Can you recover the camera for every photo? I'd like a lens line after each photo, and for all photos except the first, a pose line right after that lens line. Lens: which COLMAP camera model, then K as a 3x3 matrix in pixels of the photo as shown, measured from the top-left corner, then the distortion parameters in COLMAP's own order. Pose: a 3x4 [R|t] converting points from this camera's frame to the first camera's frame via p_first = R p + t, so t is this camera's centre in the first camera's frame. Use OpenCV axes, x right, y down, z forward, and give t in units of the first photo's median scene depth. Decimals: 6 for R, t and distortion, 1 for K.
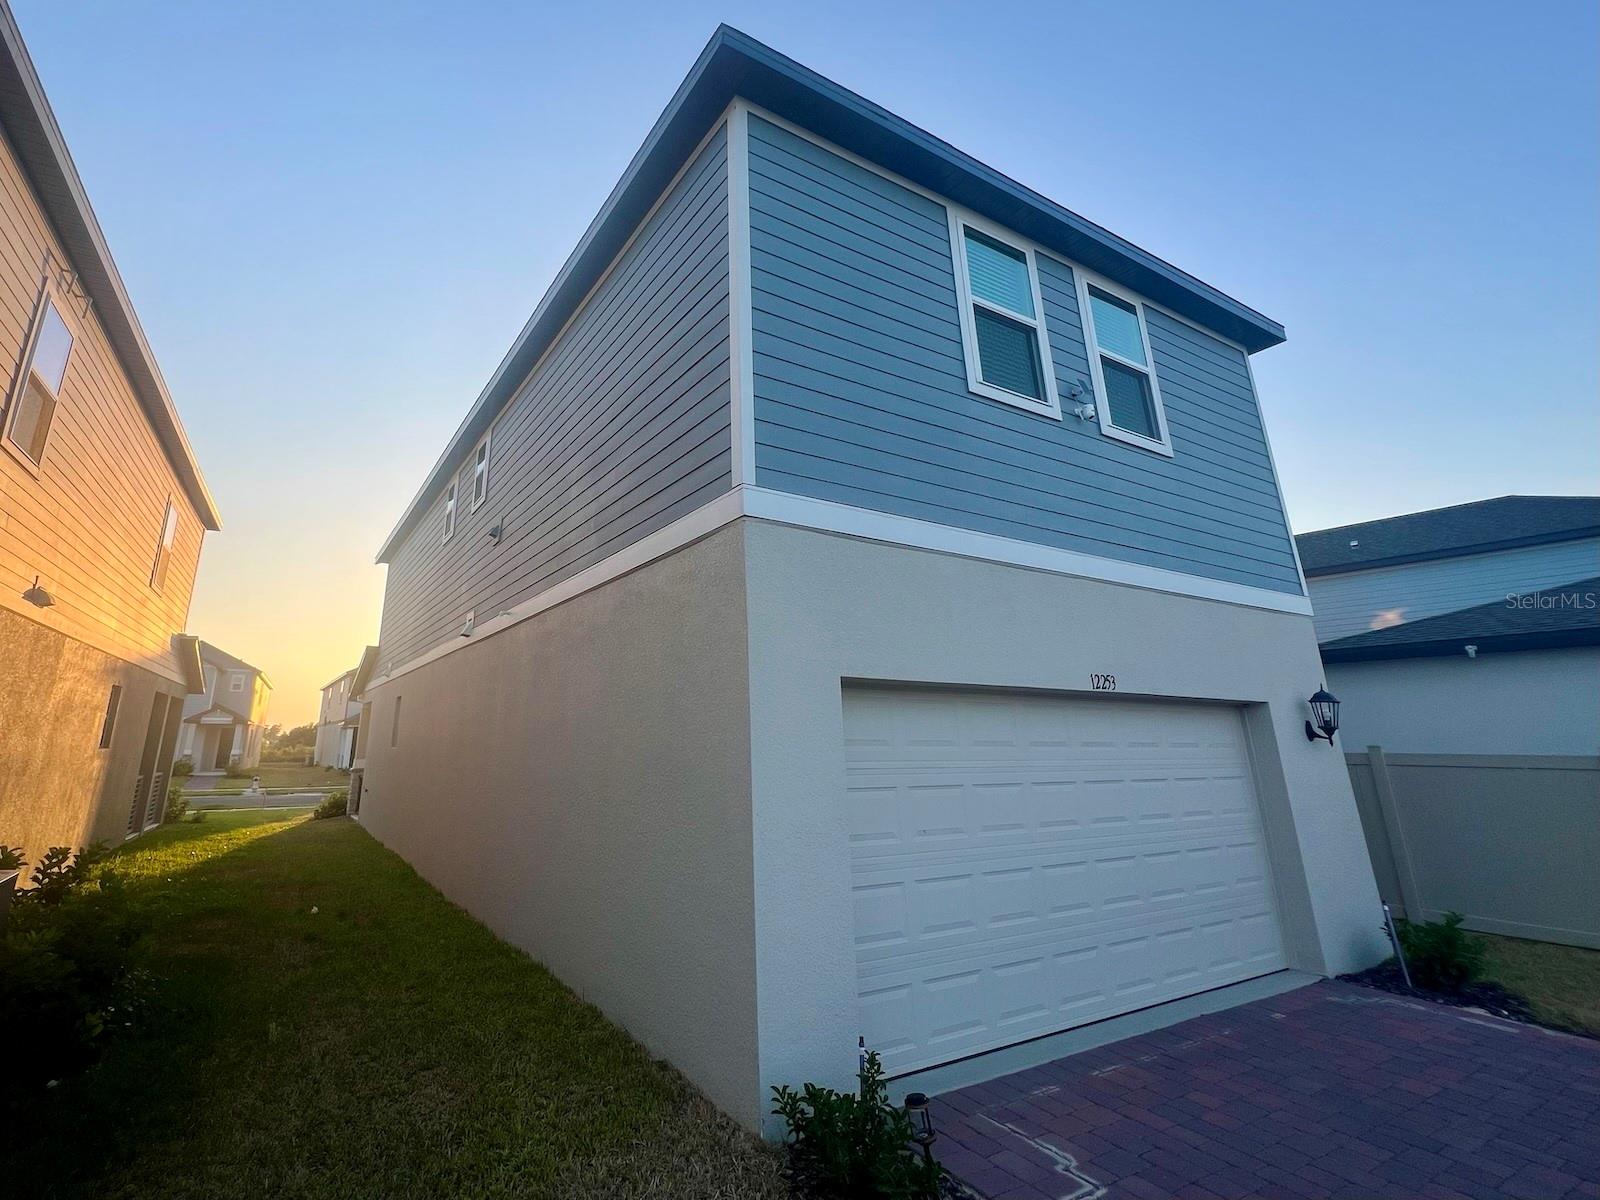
lens RADIAL K [[640.2, 0, 794.8], [0, 640.2, 566.1], [0, 0, 1]] dist [-0.003214, 0.000211]
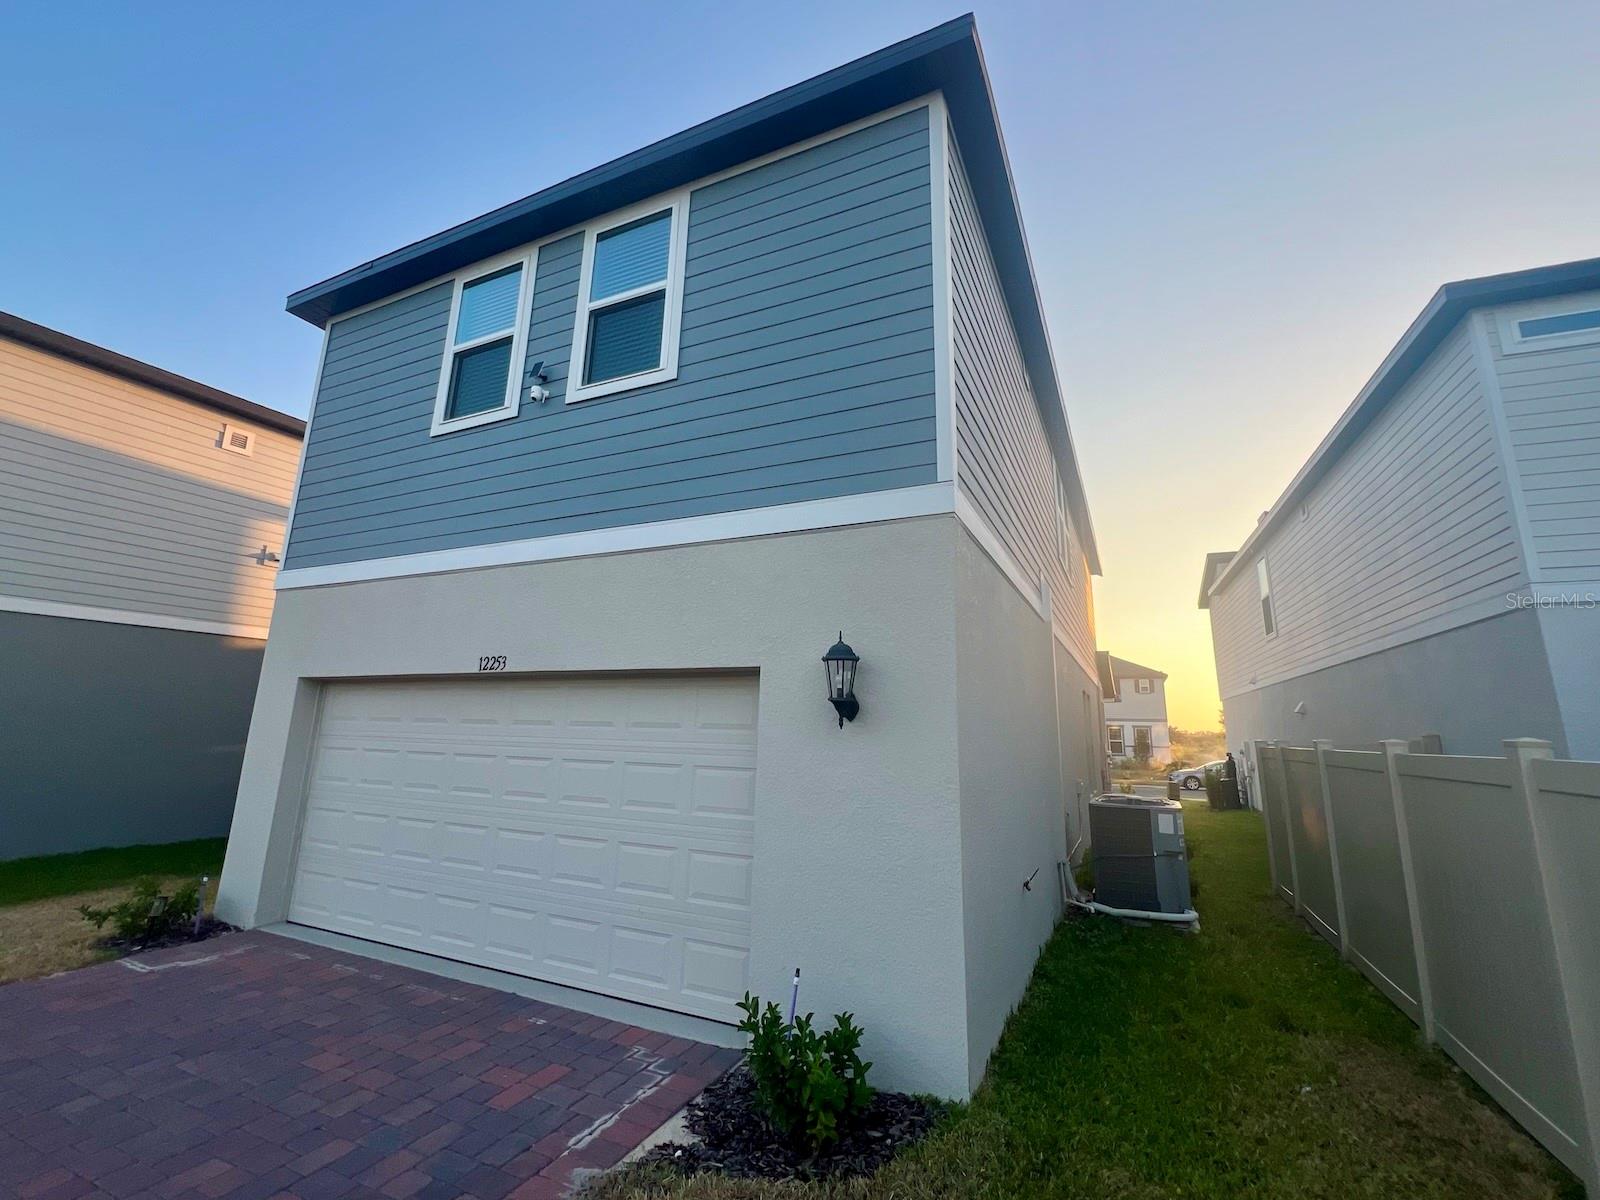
lens RADIAL K [[640.2, 0, 801.5], [0, 640.2, 598.0], [0, 0, 1]] dist [-0.003214, 0.000211]
pose [[0.633002, -0.151780, -0.759126, 1.604100], [0.191325, 0.980845, -0.036573, 0.209057], [0.750136, -0.122089, 0.649916, 0.701419]]
